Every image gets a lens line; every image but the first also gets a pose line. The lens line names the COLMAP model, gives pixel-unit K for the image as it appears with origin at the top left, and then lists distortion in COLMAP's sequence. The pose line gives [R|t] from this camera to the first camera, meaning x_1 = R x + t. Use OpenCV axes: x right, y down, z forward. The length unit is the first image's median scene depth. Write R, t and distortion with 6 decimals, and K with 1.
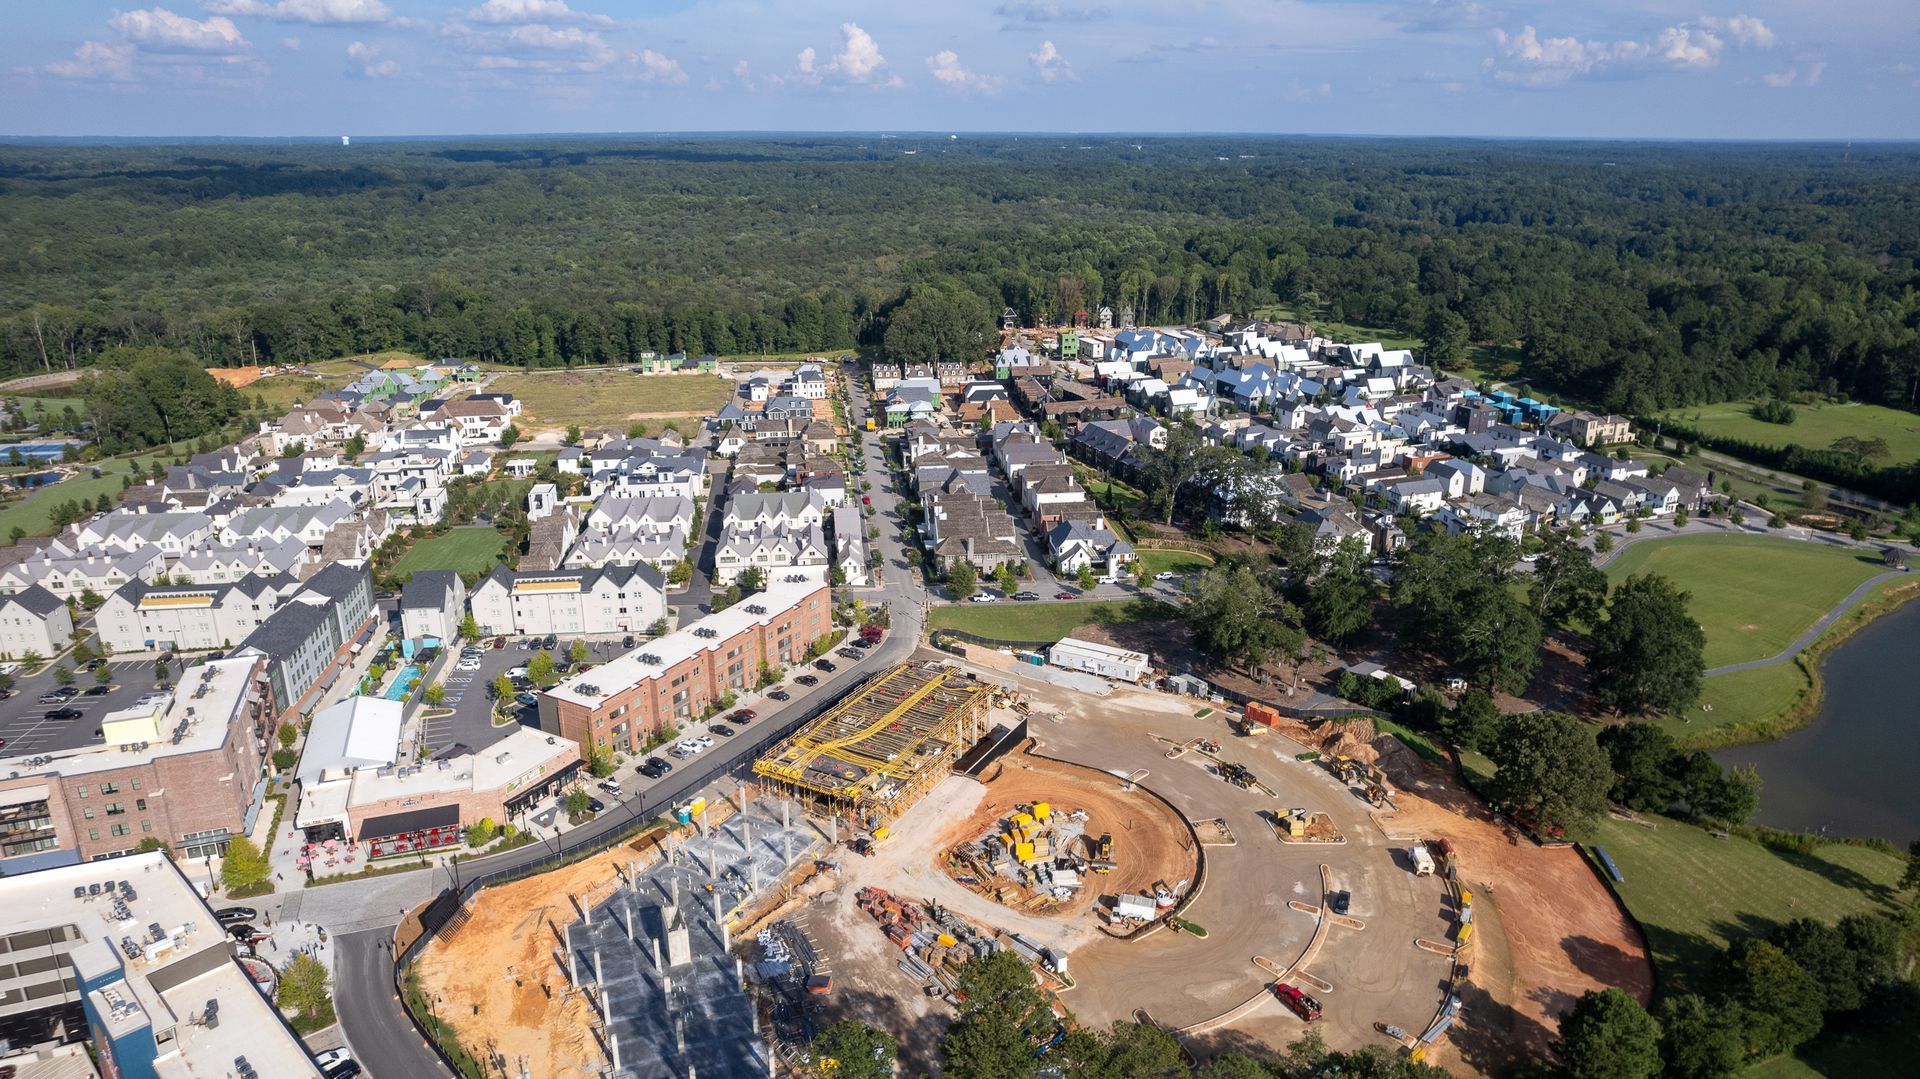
lens RADIAL K [[1229.9, 0, 964.3], [0, 1229.9, 540.9], [0, 0, 1]] dist [-0.079118, 0.074494]
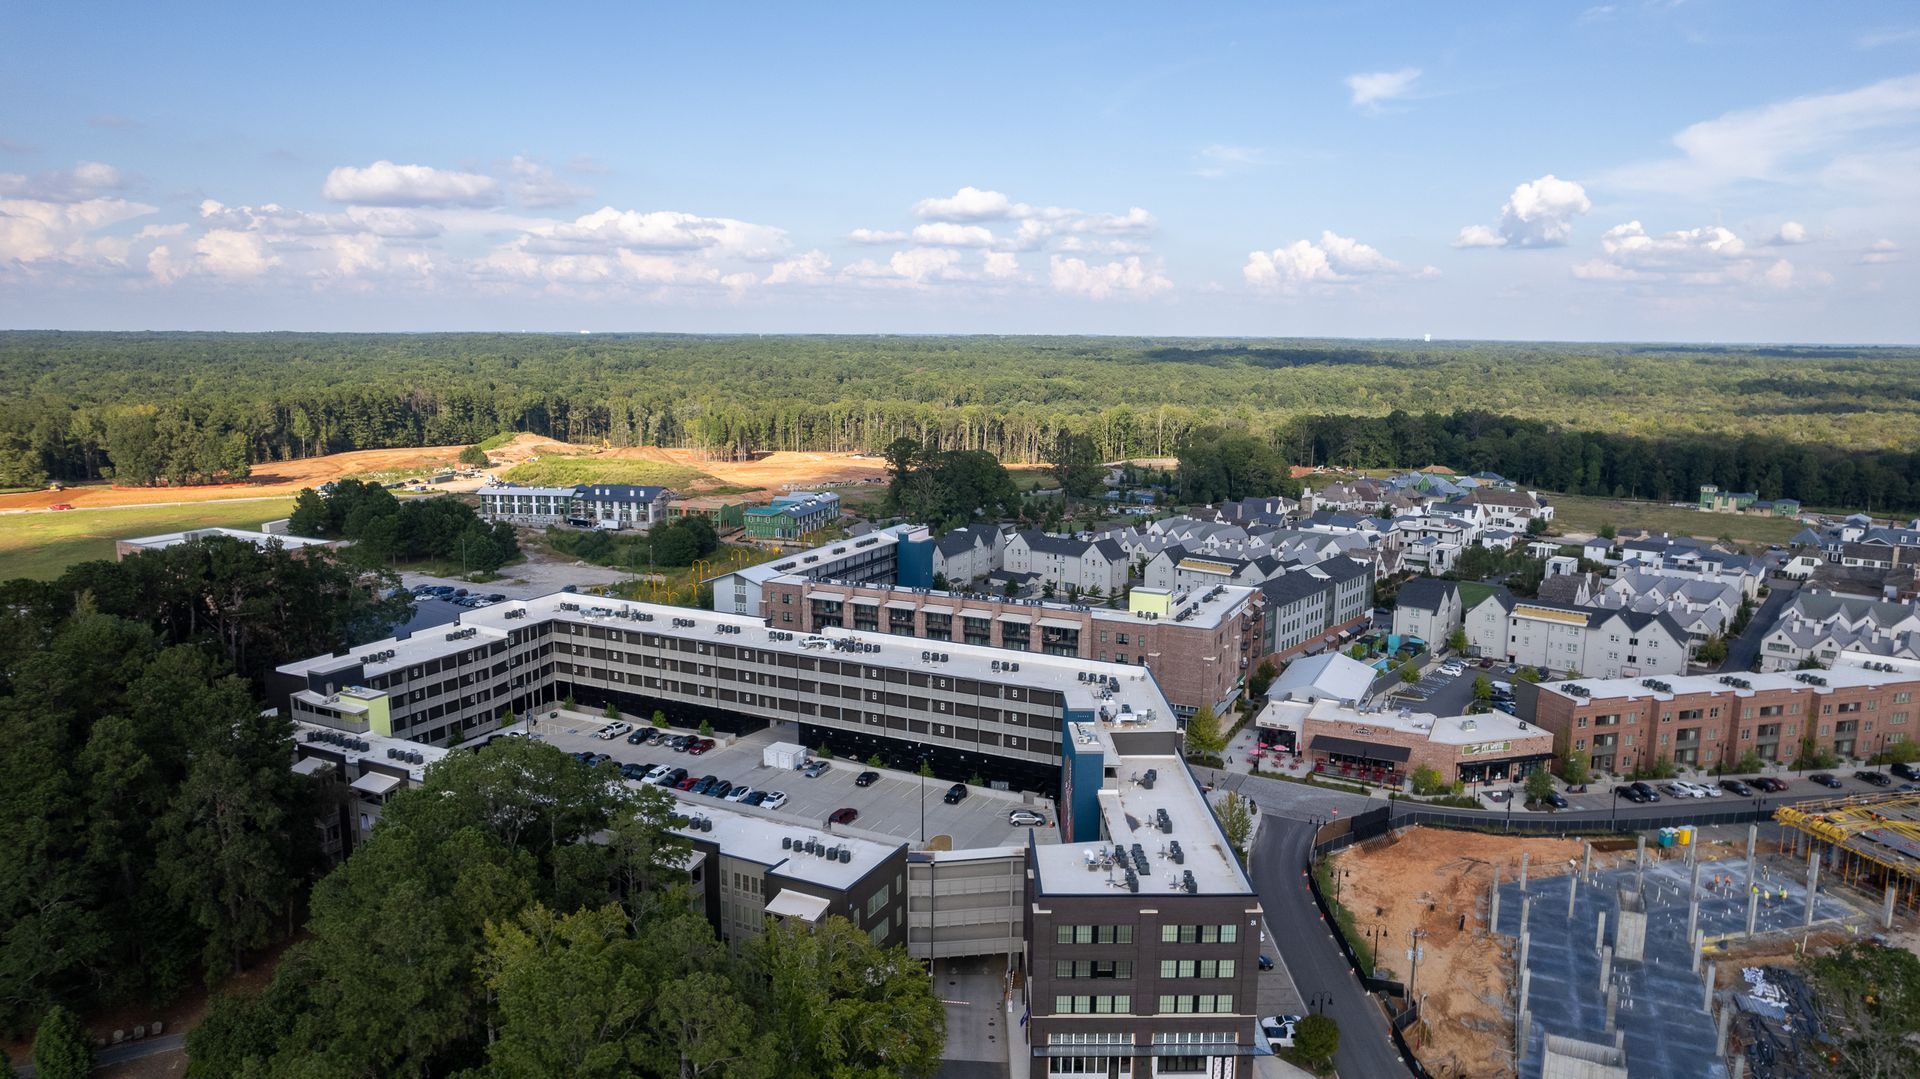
lens RADIAL K [[1222.0, 0, 964.0], [0, 1222.0, 550.9], [0, 0, 1]] dist [-0.062124, 0.046757]
pose [[0.686945, 0.129941, -0.714998, -0.000584], [-0.237518, 0.969995, -0.051916, 0.147382], [0.686799, 0.205488, 0.697196, 0.052934]]
